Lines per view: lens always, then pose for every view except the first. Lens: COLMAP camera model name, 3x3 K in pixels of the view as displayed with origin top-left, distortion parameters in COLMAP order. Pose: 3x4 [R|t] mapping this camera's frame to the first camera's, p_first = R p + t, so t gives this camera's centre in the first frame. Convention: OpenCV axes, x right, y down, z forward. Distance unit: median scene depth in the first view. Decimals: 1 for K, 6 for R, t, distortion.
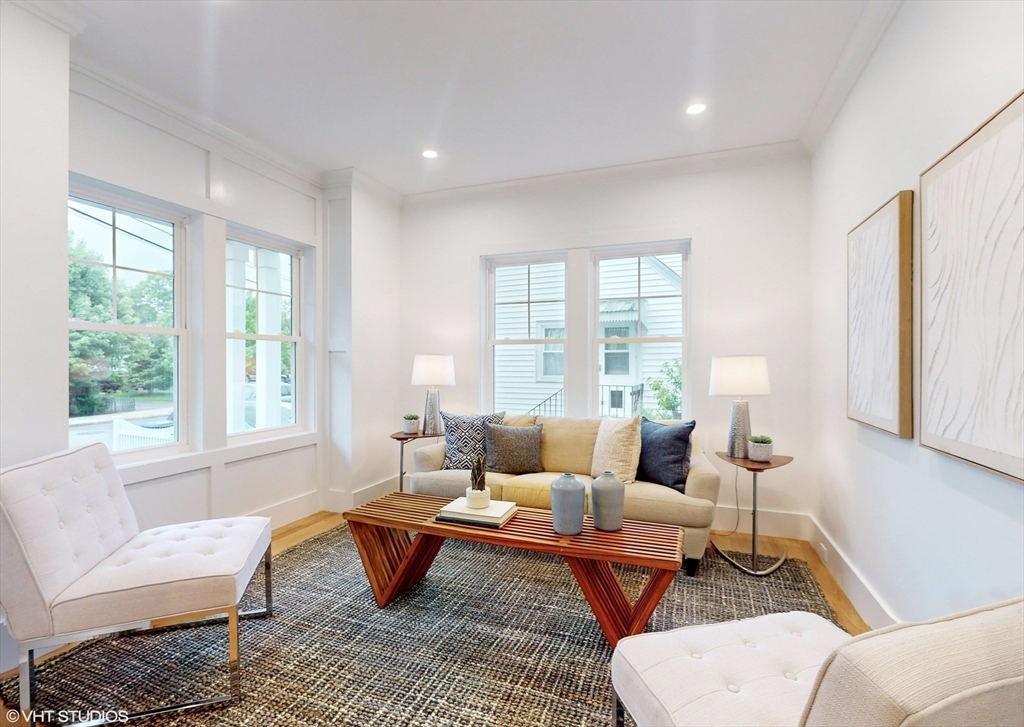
lens RADIAL K [[464.2, 0, 510.2], [0, 464.2, 364.3], [0, 0, 1]] dist [0.001138, 0.000071]
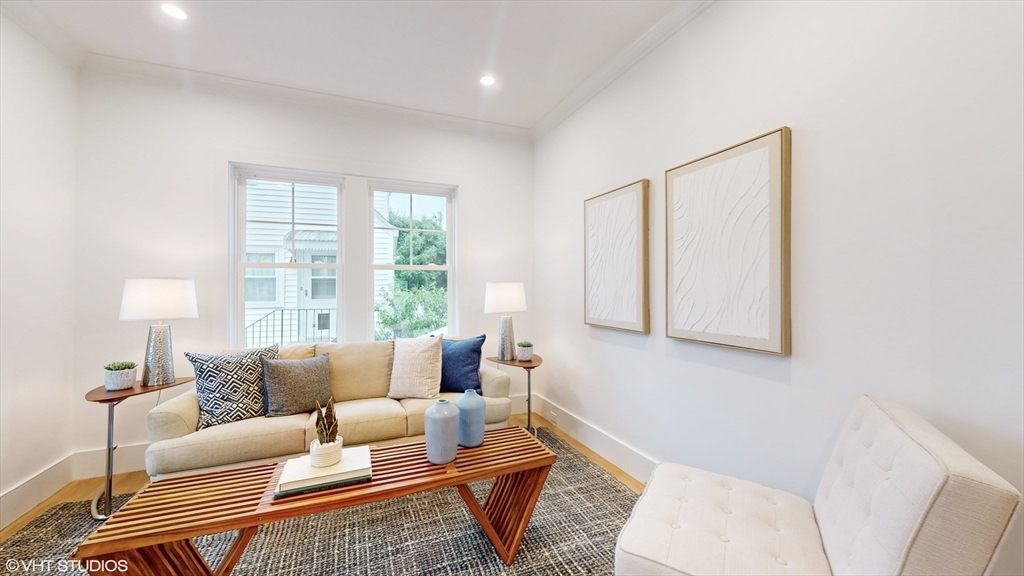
lens RADIAL K [[377.8, 0, 509.5], [0, 377.8, 283.3], [0, 0, 1]] dist [0.001328, 0.000350]
pose [[0.732493, 0.001323, 0.680773, -0.208093], [0.008586, 0.999901, -0.011181, -0.001491], [-0.680720, 0.014035, 0.732409, 0.203646]]
